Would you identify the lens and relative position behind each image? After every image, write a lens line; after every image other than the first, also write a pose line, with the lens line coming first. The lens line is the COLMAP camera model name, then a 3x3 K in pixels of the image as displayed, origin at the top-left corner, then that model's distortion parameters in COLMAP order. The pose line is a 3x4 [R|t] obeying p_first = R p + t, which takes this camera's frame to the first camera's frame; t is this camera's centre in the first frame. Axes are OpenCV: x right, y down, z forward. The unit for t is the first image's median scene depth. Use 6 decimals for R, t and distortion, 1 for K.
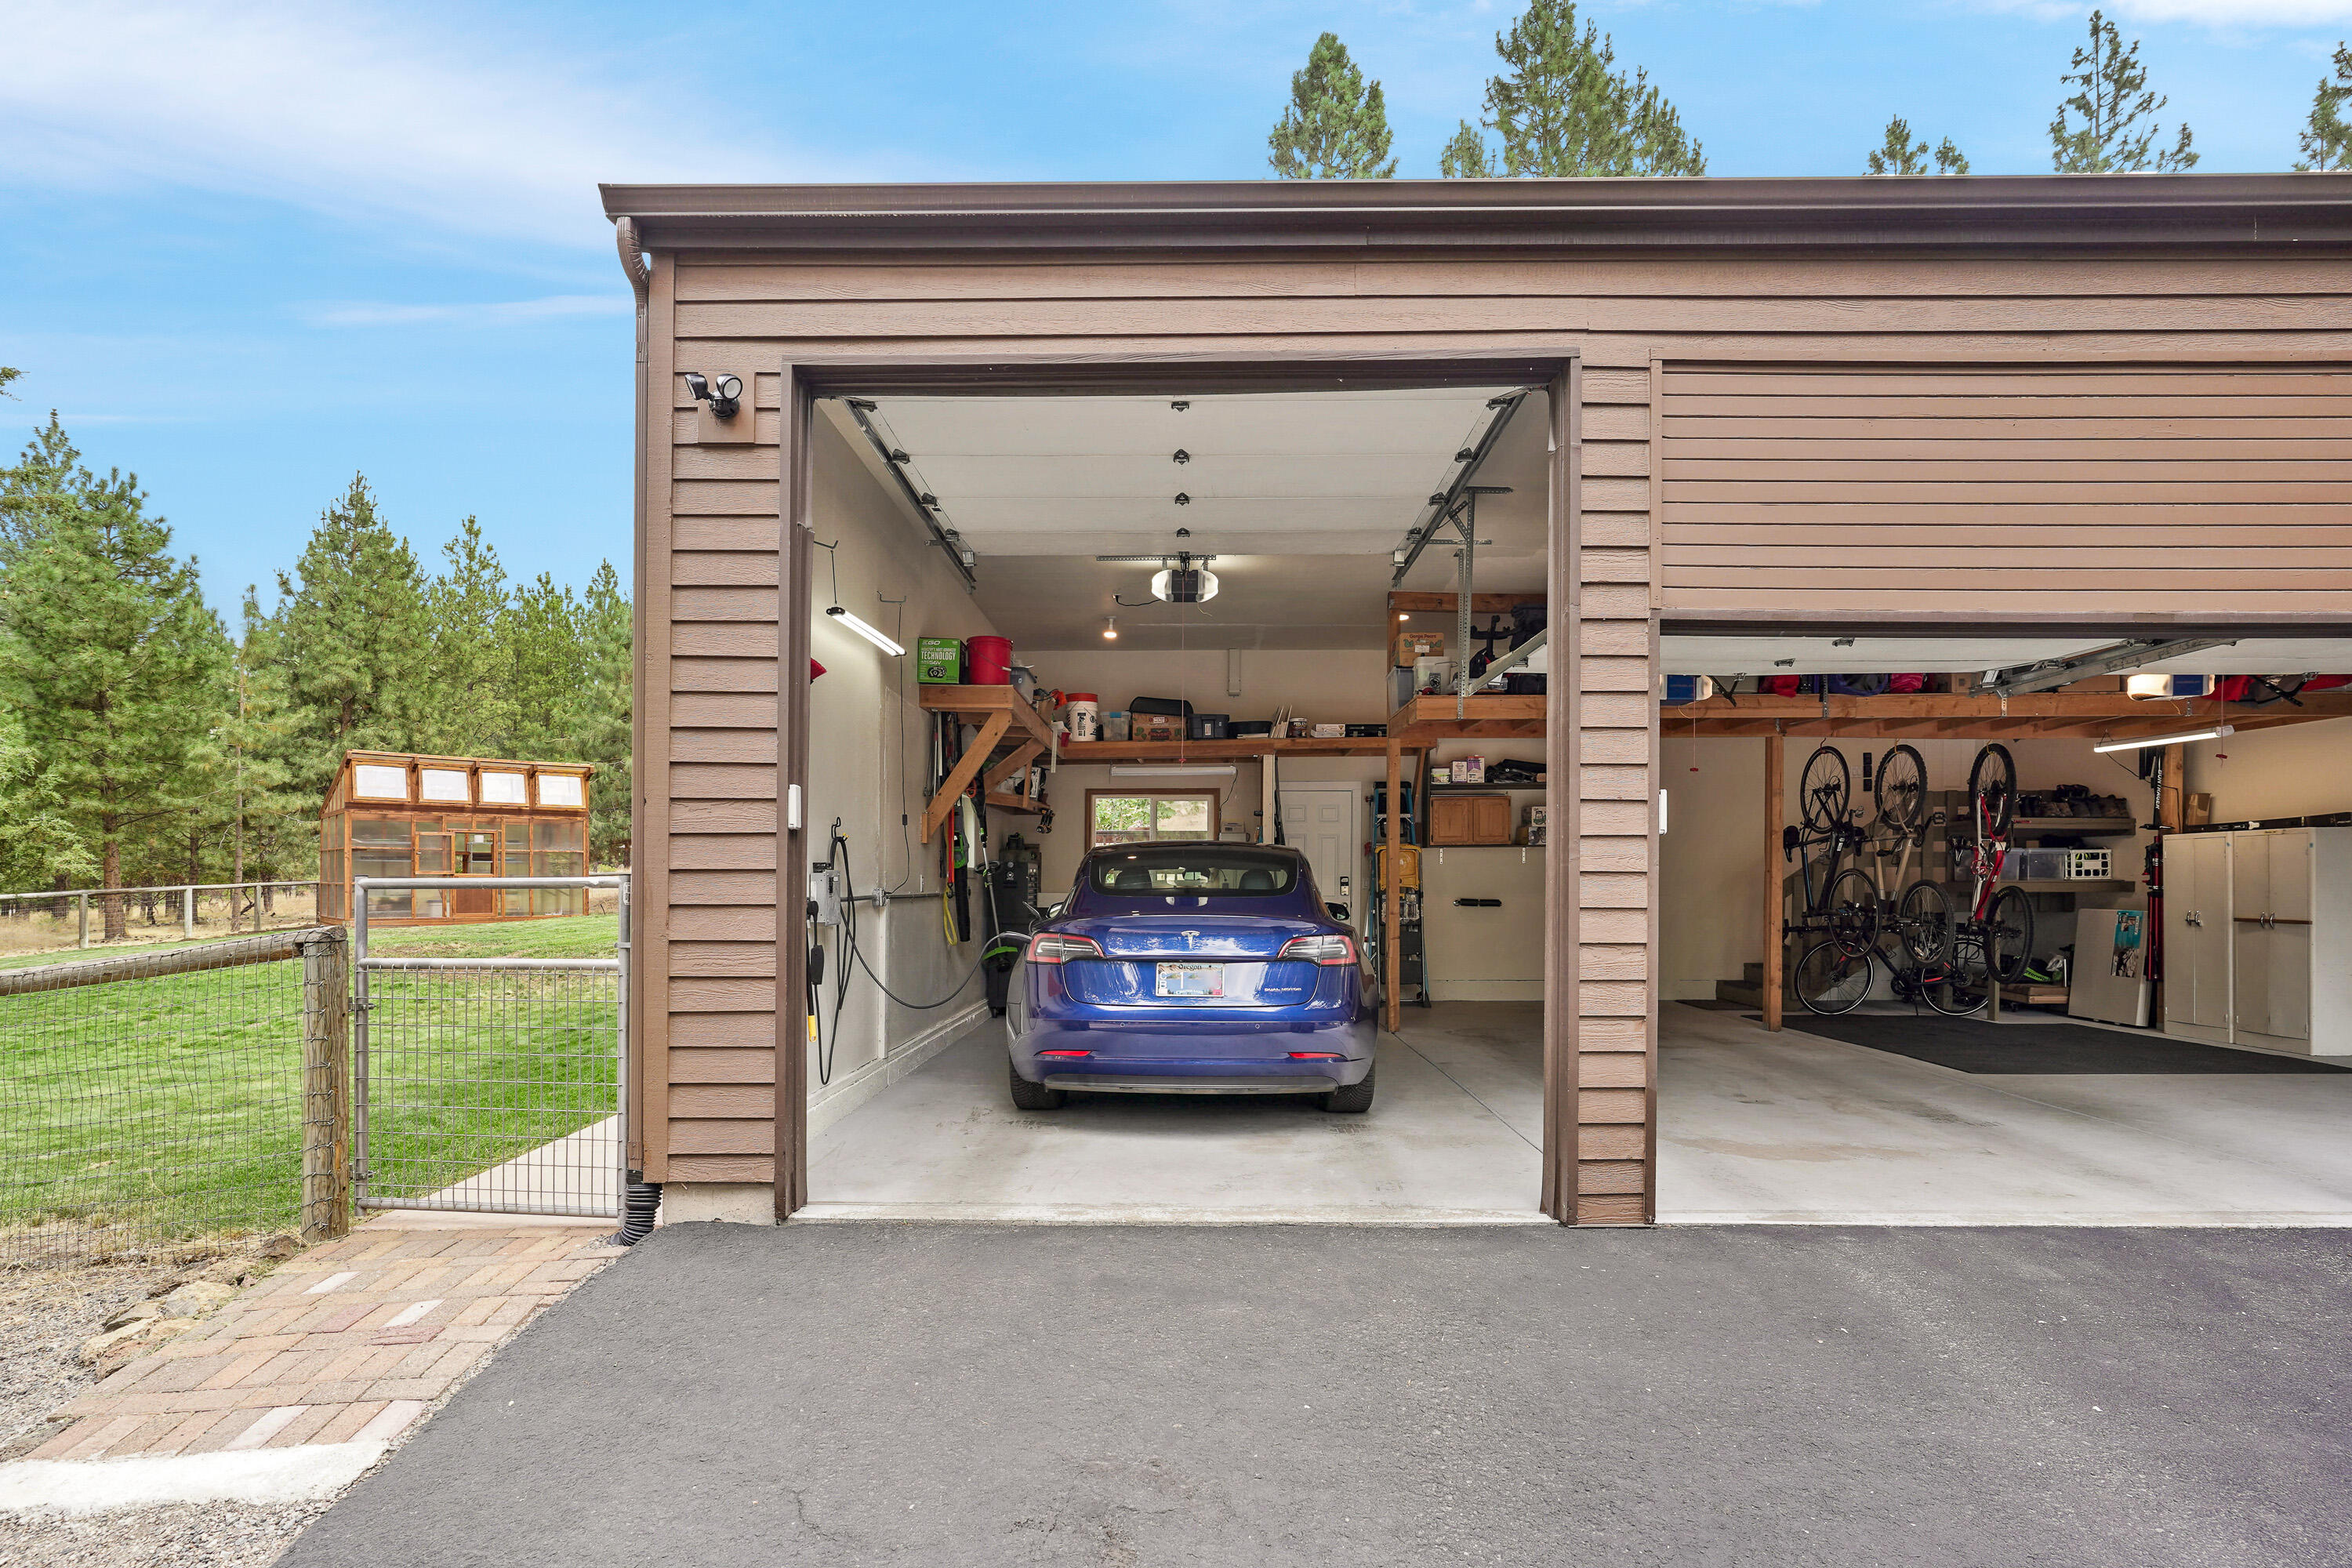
lens RADIAL K [[1167.3, 0, 1173.7], [0, 1167.3, 873.3], [0, 0, 1]] dist [-0.000868, 0.000879]
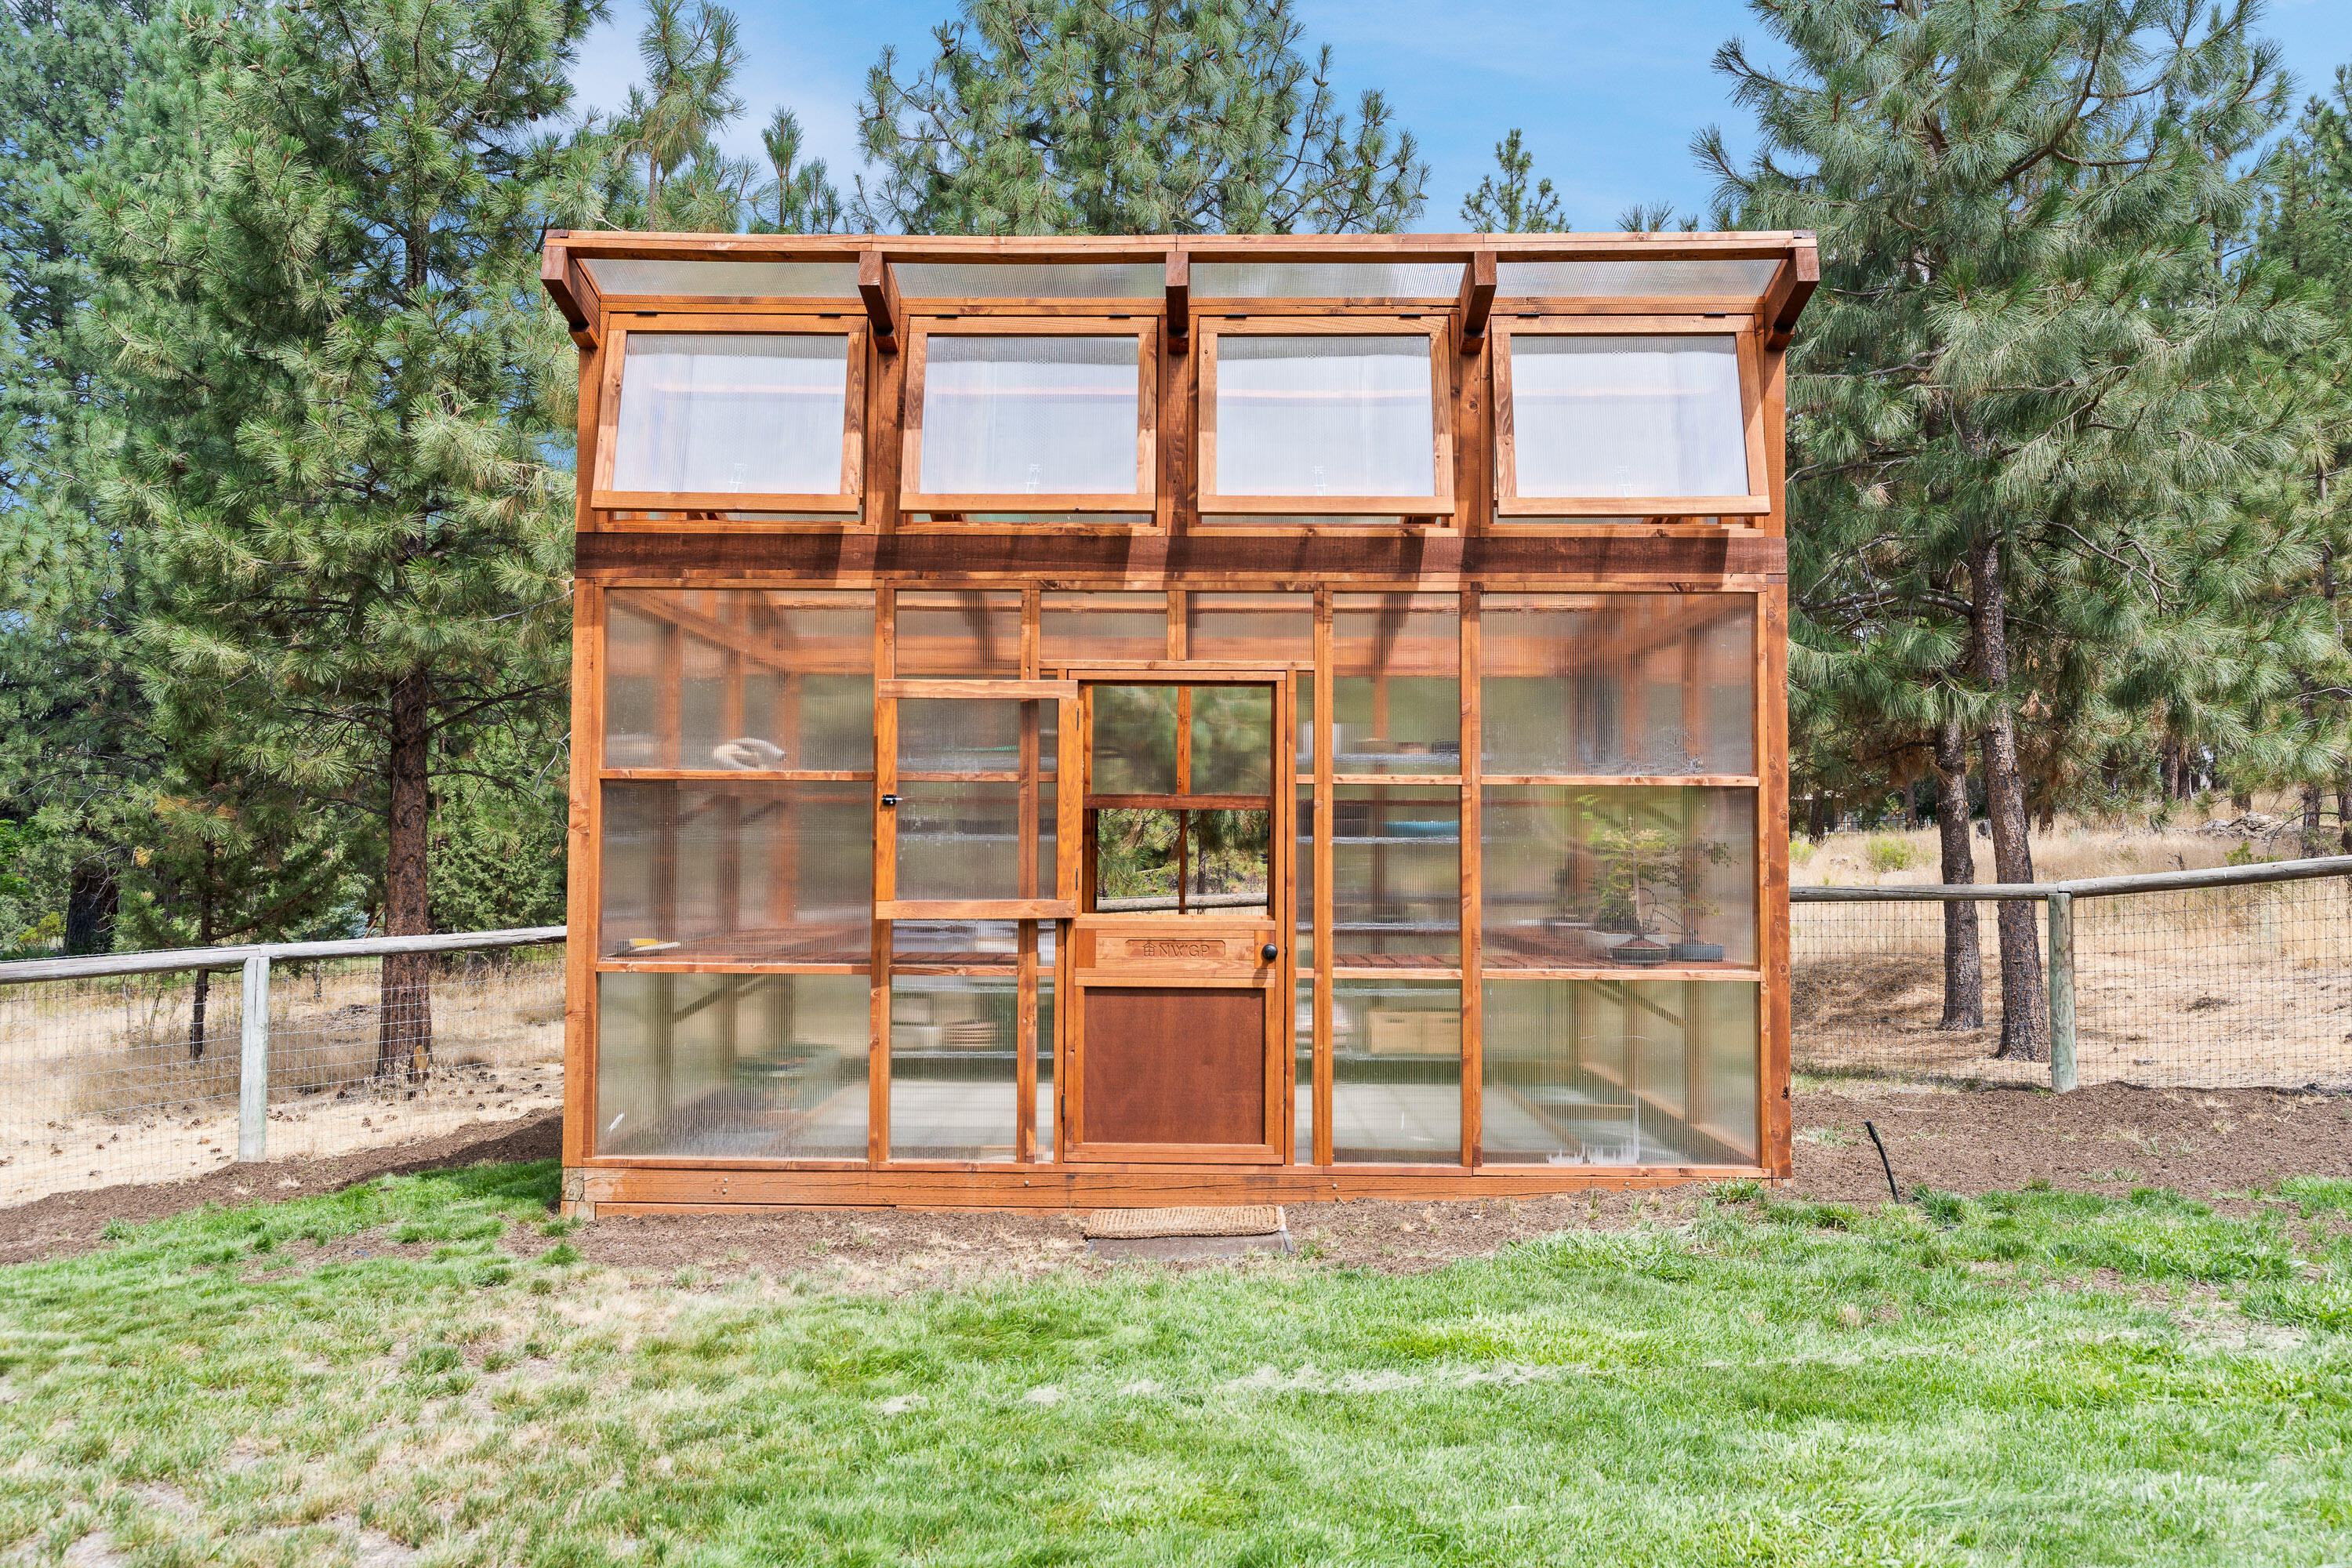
lens RADIAL K [[1841.9, 0, 1173.2], [0, 1841.9, 790.1], [0, 0, 1]] dist [0.004432, 0.000464]
pose [[0.724499, -0.023433, -0.688878, -0.380865], [0.001897, 0.999486, -0.032004, -0.008727], [0.689274, 0.021880, 0.724171, 0.743471]]
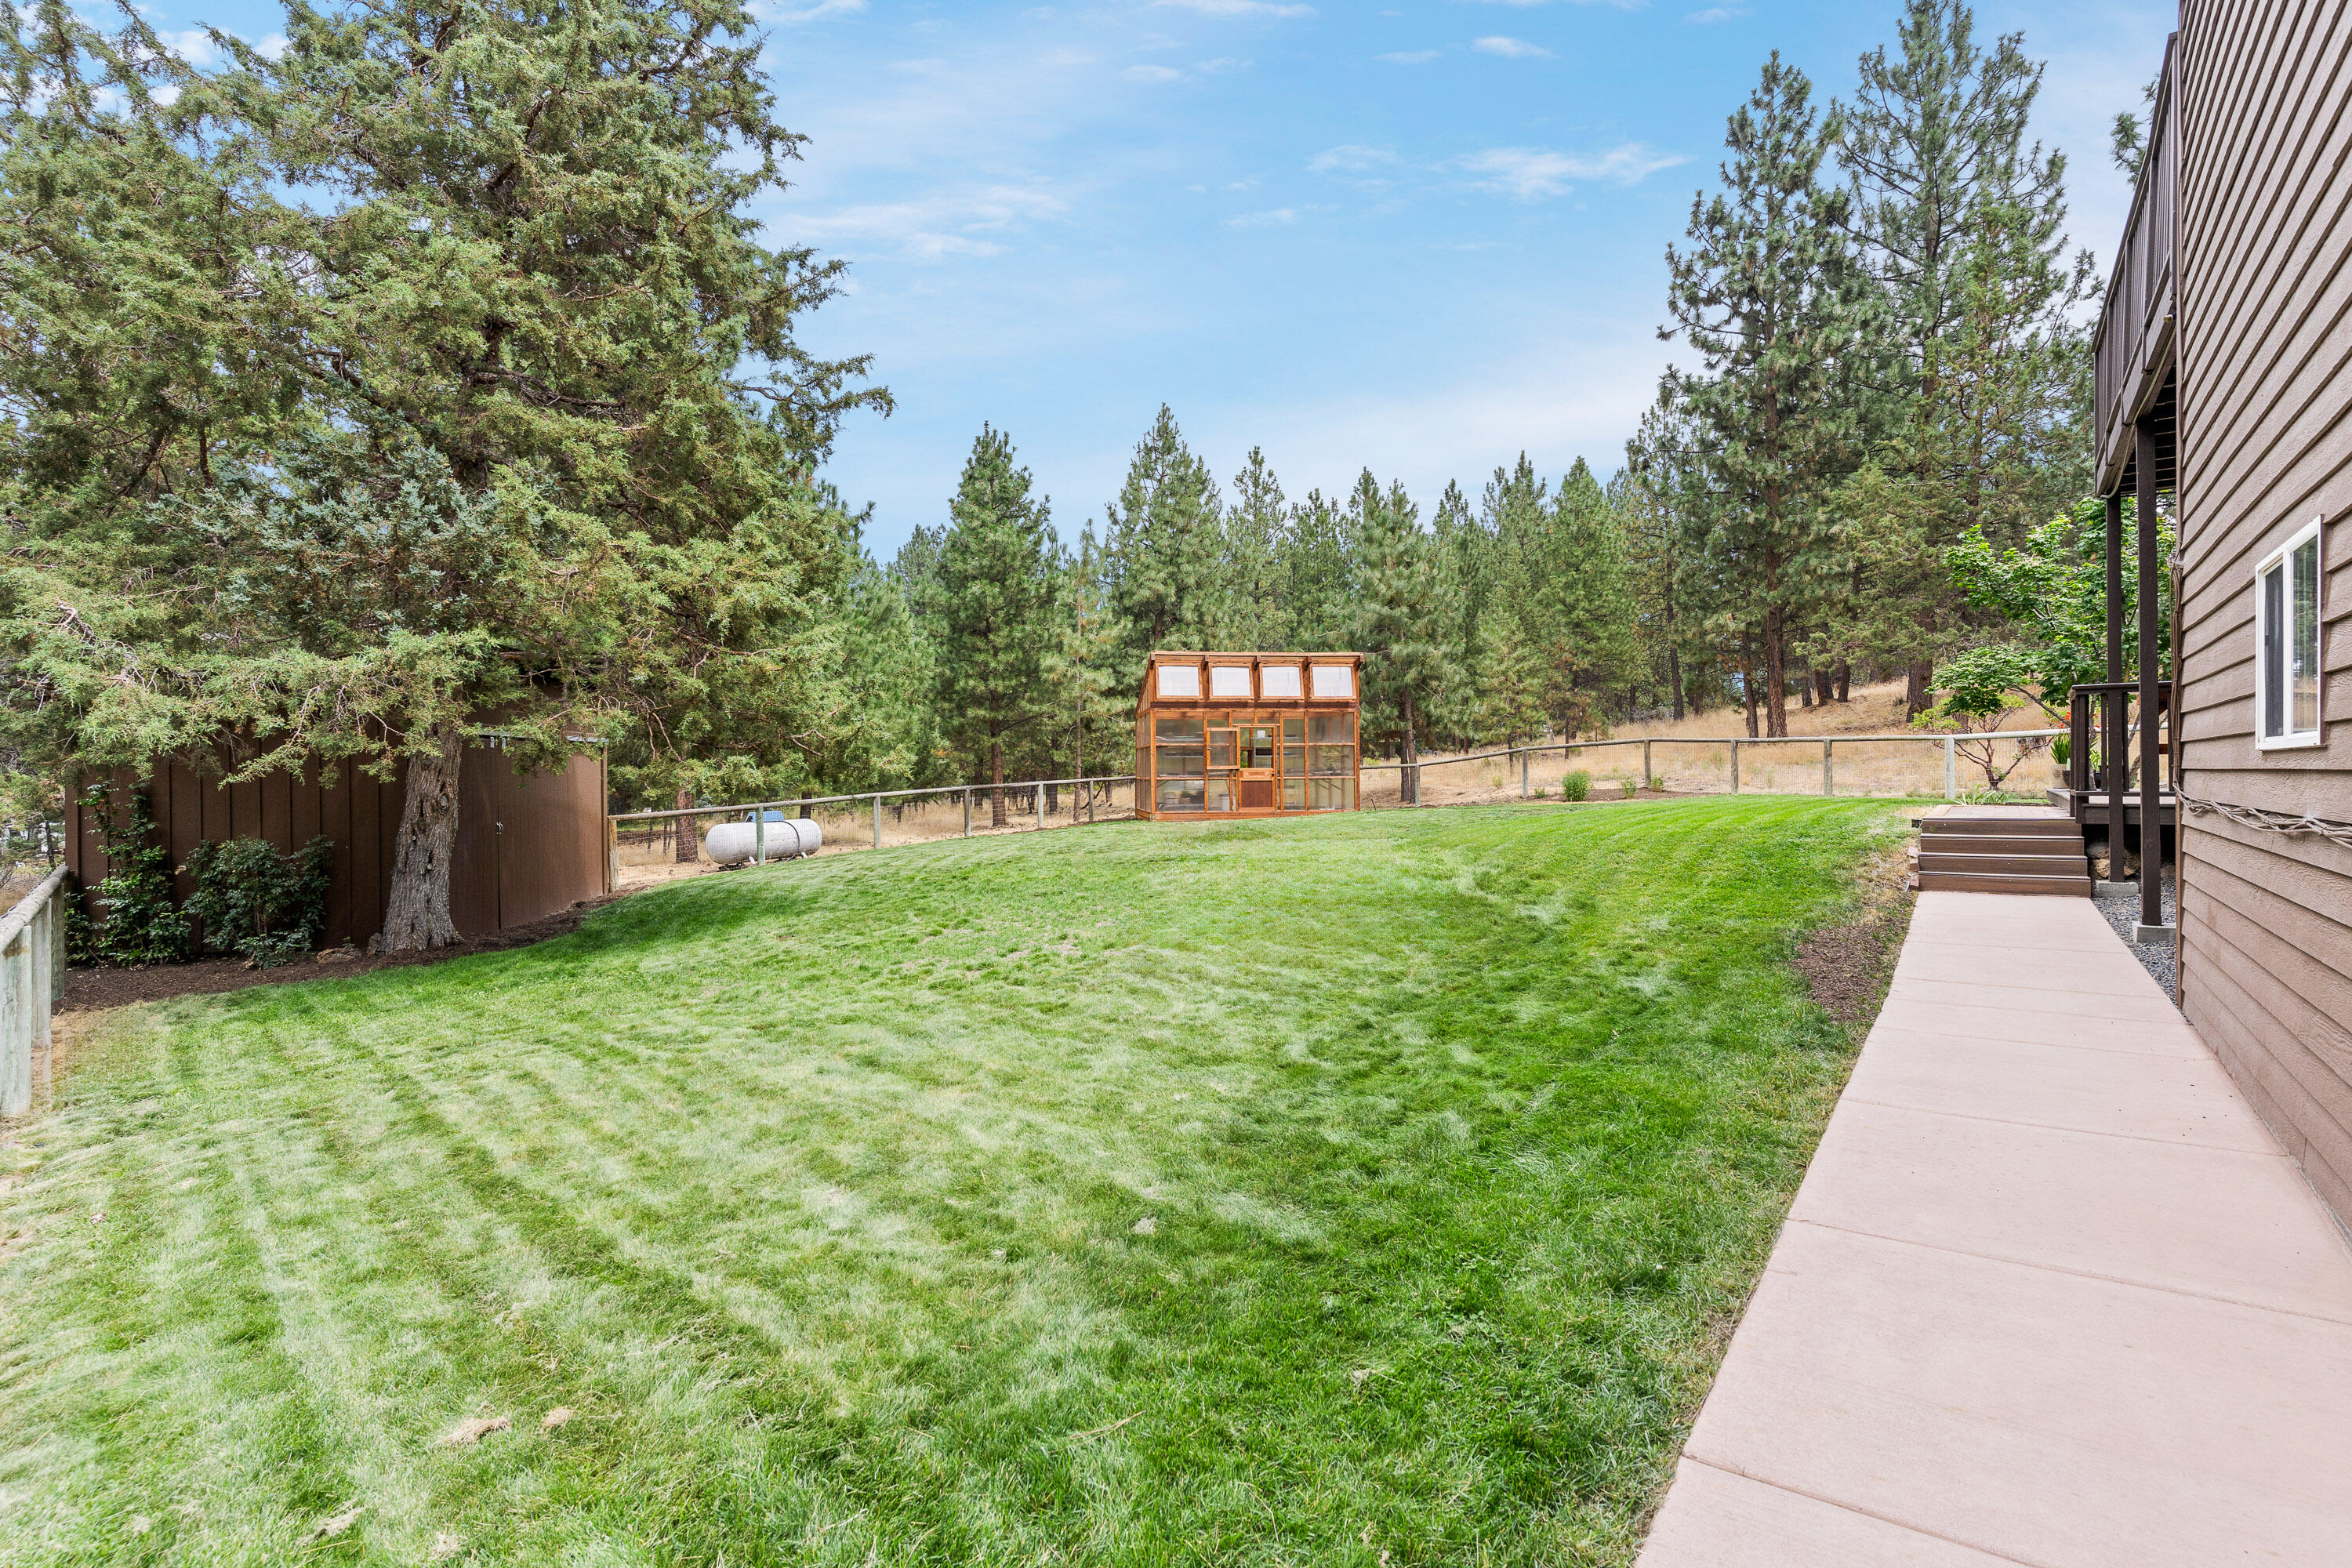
lens RADIAL K [[1128.7, 0, 1175.2], [0, 1128.7, 773.9], [0, 0, 1]] dist [0.001532, -0.001144]
pose [[0.814198, -0.006136, -0.580555, -0.085091], [0.011299, 0.999922, 0.005278, -0.000786], [0.580477, -0.010857, 0.814204, 0.154842]]
